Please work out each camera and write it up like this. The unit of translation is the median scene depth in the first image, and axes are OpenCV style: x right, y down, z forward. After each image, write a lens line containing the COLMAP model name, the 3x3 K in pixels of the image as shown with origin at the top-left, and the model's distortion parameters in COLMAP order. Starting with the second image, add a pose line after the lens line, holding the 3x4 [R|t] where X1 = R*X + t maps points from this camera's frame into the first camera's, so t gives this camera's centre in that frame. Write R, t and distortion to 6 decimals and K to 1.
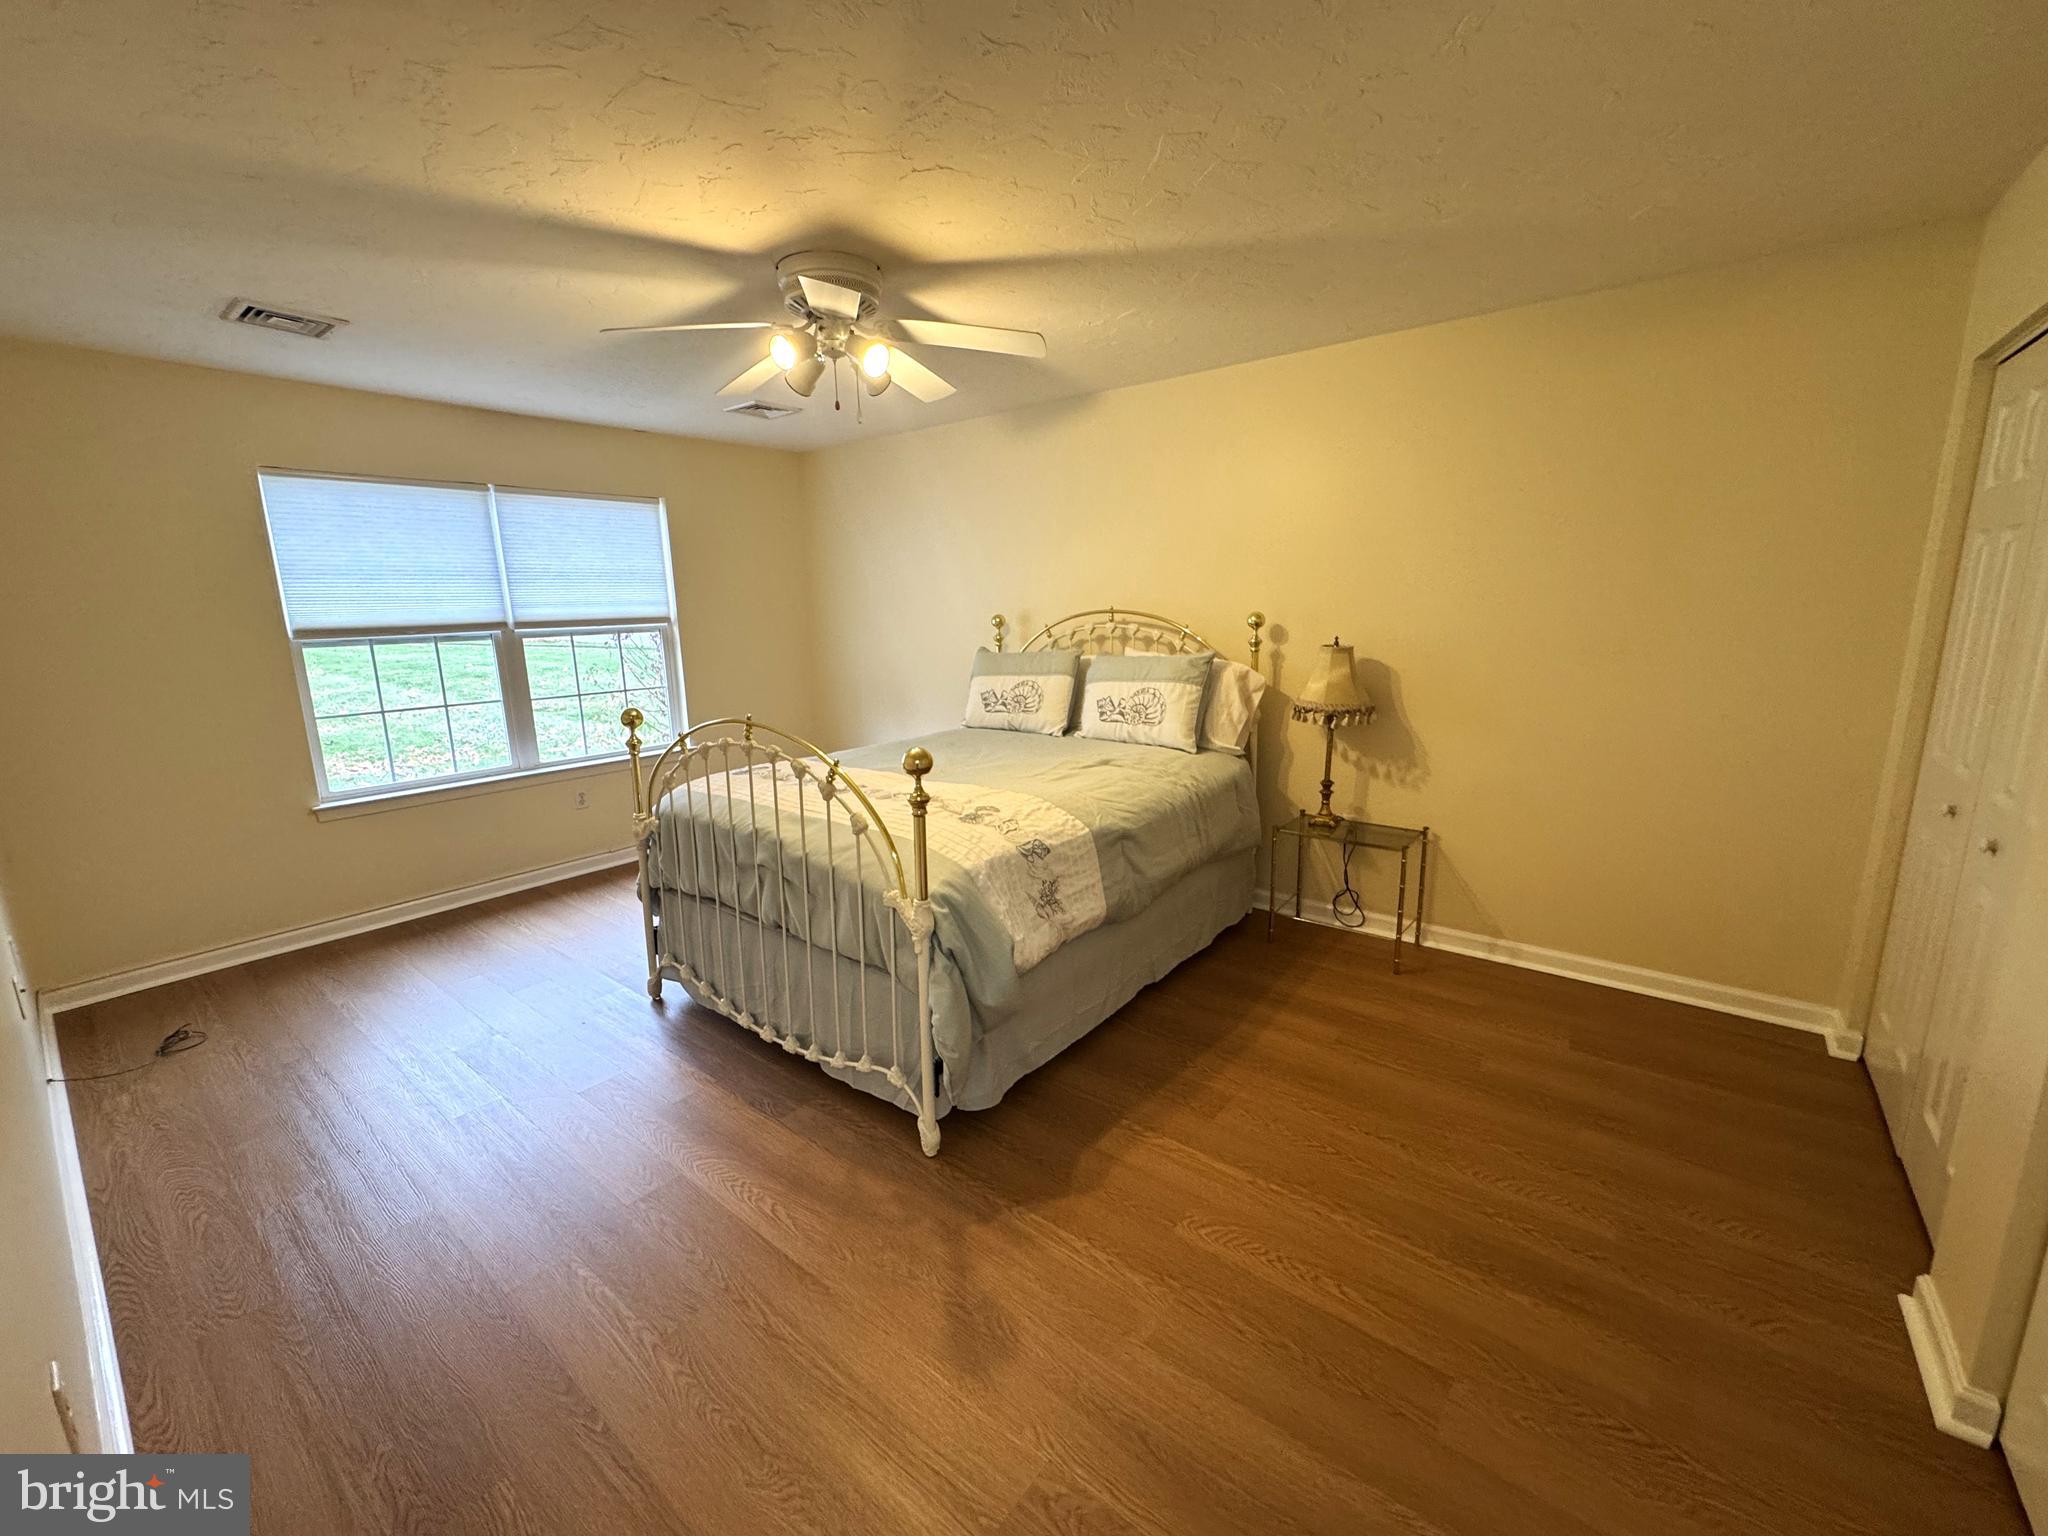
lens RADIAL K [[822.3, 0, 1022.5], [0, 822.3, 767.1], [0, 0, 1]] dist [-0.006495, 0.001000]
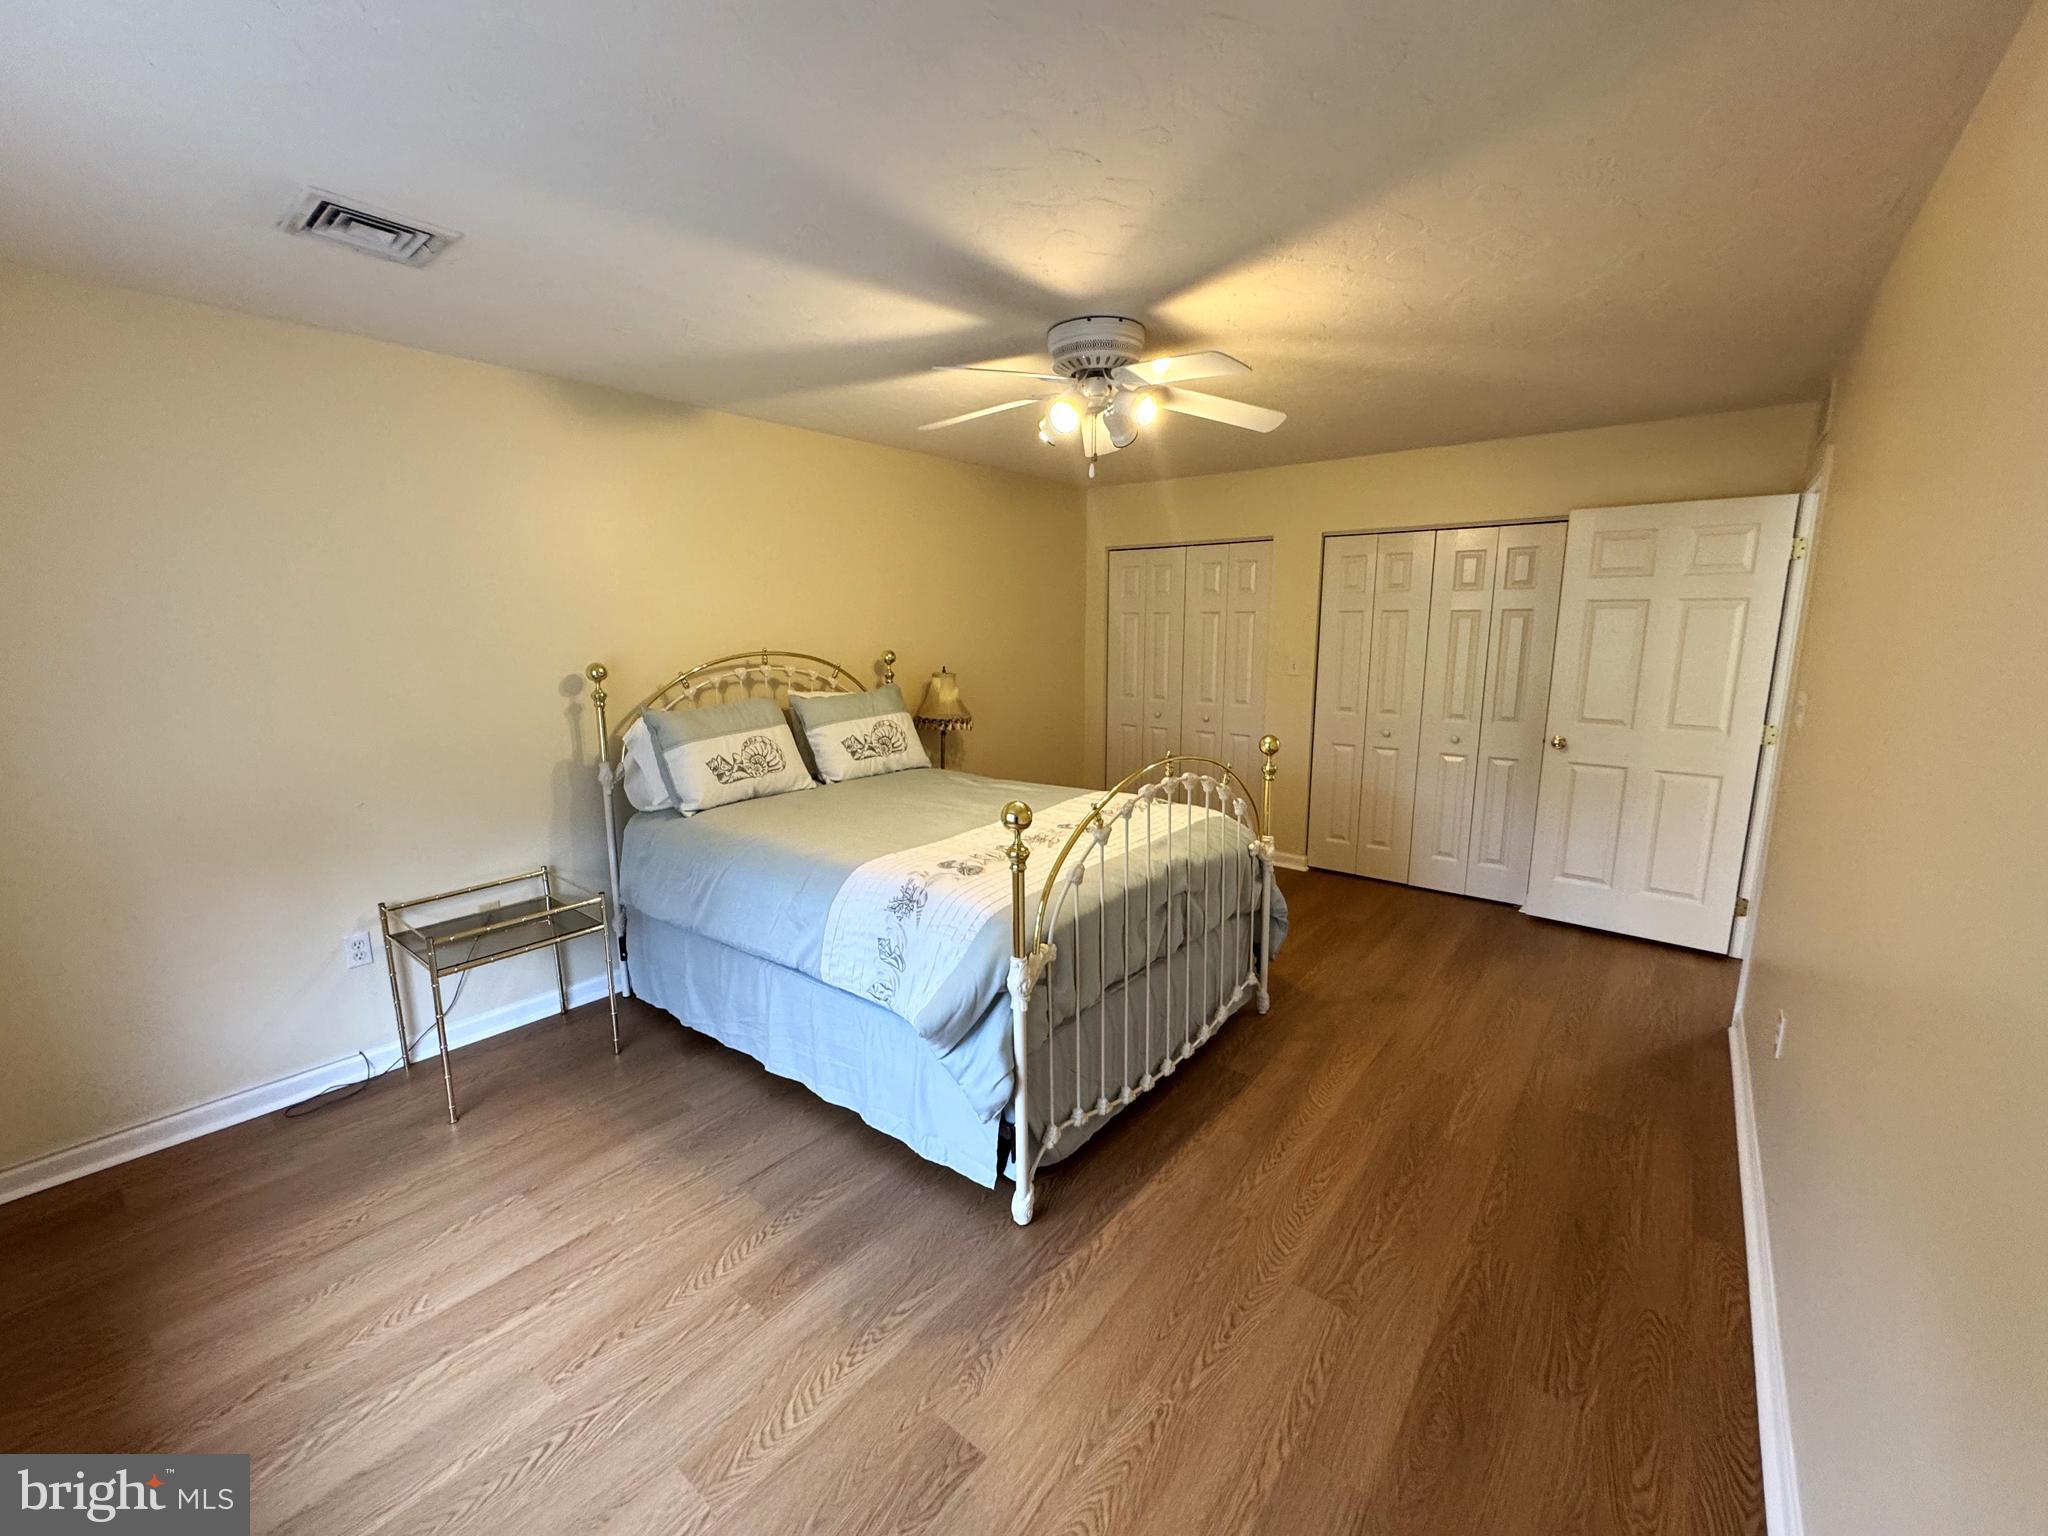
lens RADIAL K [[822.3, 0, 1023.7], [0, 822.3, 767.5], [0, 0, 1]] dist [-0.006495, 0.001000]
pose [[0.006833, -0.152853, 0.988225, -0.895343], [0.209390, 0.966559, 0.148054, -0.152731], [-0.977808, 0.205913, 0.038610, 0.761643]]
